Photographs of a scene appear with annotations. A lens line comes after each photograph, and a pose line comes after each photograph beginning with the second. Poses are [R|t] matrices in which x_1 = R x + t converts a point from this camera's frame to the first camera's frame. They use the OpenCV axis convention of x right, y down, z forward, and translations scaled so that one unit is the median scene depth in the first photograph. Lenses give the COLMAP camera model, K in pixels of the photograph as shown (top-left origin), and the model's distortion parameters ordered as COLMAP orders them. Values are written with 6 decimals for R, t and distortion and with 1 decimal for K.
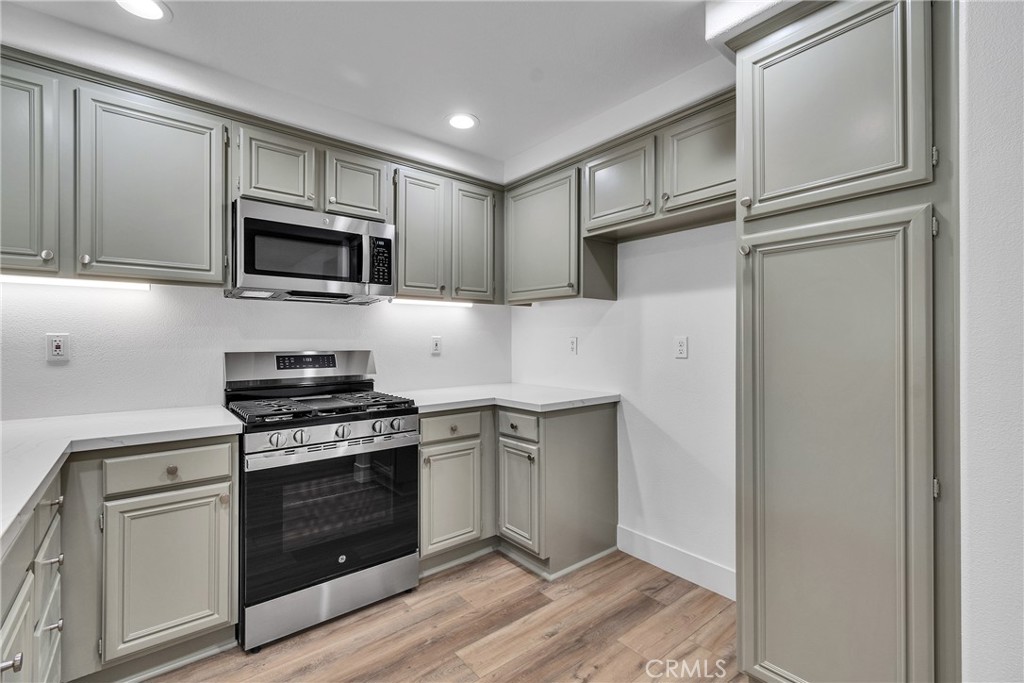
lens RADIAL K [[448.3, 0, 514.5], [0, 448.3, 339.2], [0, 0, 1]] dist [0.007294, -0.002877]
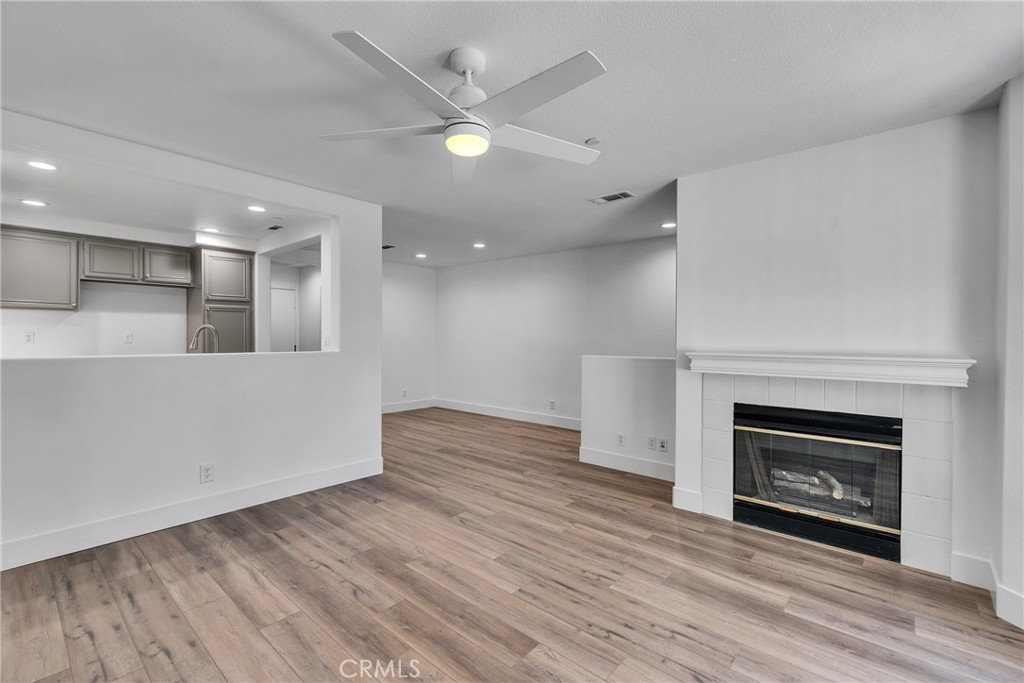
lens RADIAL K [[448.3, 0, 515.3], [0, 448.3, 332.6], [0, 0, 1]] dist [0.007294, -0.002877]
pose [[-0.169274, 0.007966, 0.985537, -2.121588], [-0.002157, 0.999962, -0.008453, 0.007625], [-0.985567, -0.003556, -0.169251, -0.489984]]
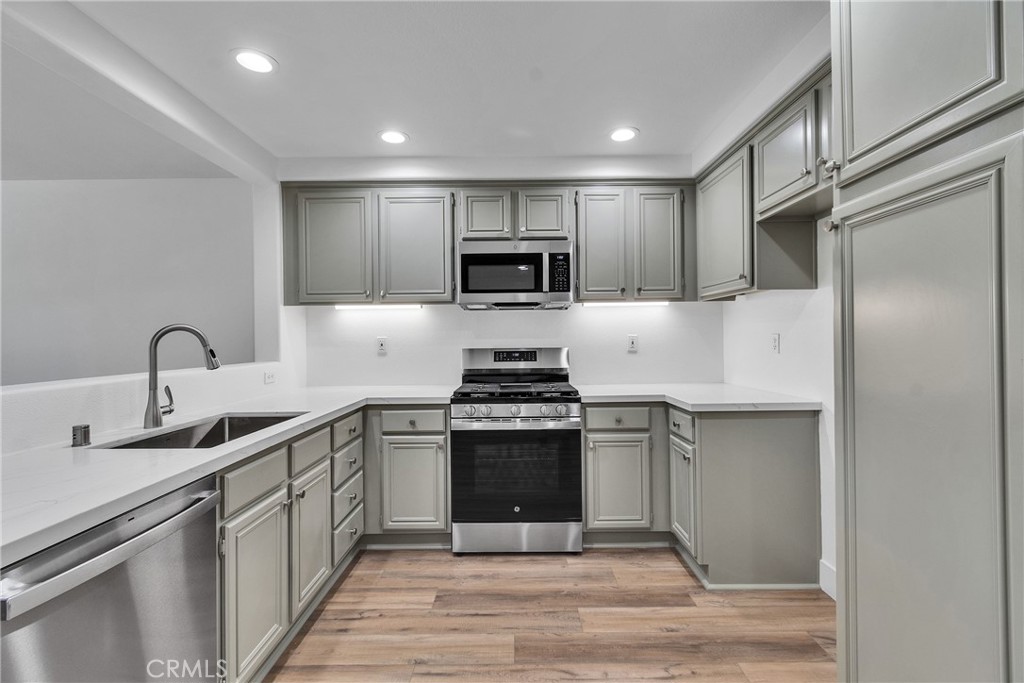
lens RADIAL K [[448.3, 0, 515.0], [0, 448.3, 339.1], [0, 0, 1]] dist [0.007294, -0.002877]
pose [[0.773774, -0.008397, -0.633406, 0.369793], [0.011001, 0.999939, 0.000184, 0.000787], [0.633366, -0.007110, 0.773820, 0.002996]]
